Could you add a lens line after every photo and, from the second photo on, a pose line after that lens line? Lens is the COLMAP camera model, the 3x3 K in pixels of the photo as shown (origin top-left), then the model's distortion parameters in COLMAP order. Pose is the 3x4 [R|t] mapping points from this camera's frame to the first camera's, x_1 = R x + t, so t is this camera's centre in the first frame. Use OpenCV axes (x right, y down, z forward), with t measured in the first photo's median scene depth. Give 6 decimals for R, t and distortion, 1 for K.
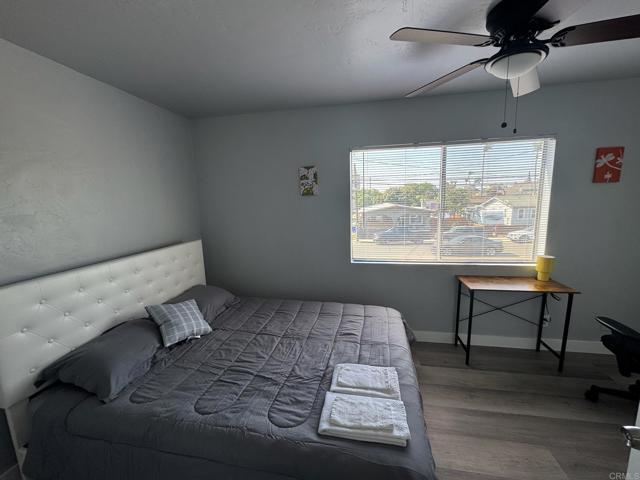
lens RADIAL K [[255.4, 0, 319.3], [0, 255.4, 238.6], [0, 0, 1]] dist [-0.002646, 0.001170]
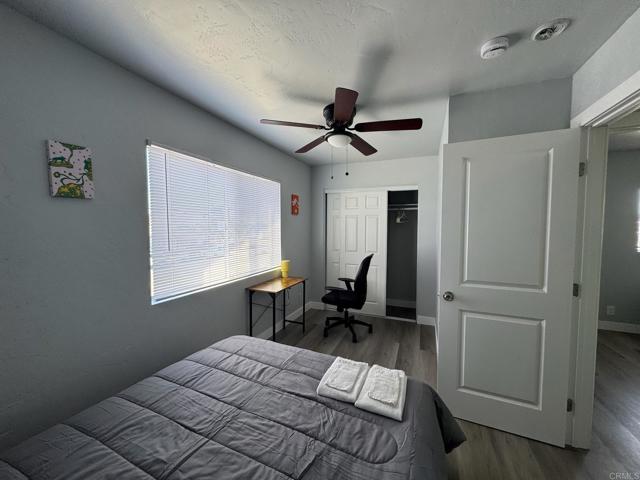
lens RADIAL K [[255.4, 0, 318.7], [0, 255.4, 240.5], [0, 0, 1]] dist [-0.002646, 0.001170]
pose [[0.209615, -0.024267, 0.977483, -0.642242], [0.134725, 0.990874, -0.004291, -0.017884], [-0.968458, 0.132591, 0.210971, 0.586532]]
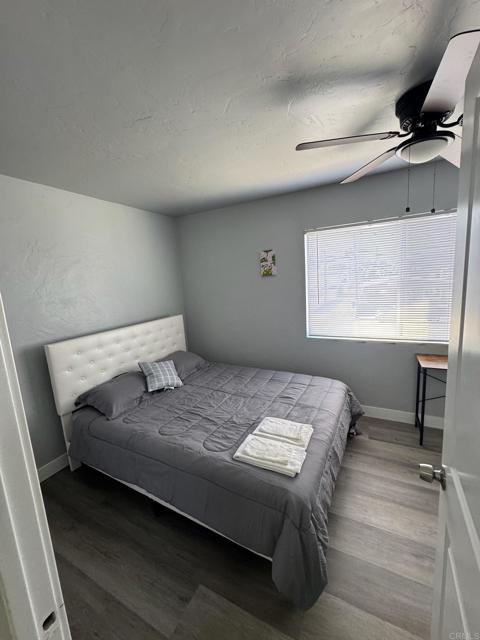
lens RADIAL K [[255.4, 0, 239.5], [0, 255.4, 318.2], [0, 0, 1]] dist [-0.002646, 0.001170]
pose [[0.955982, 0.011174, -0.293213, 0.242145], [-0.007137, 0.999864, 0.014836, 0.001098], [0.293339, -0.012091, 0.955932, -0.158302]]
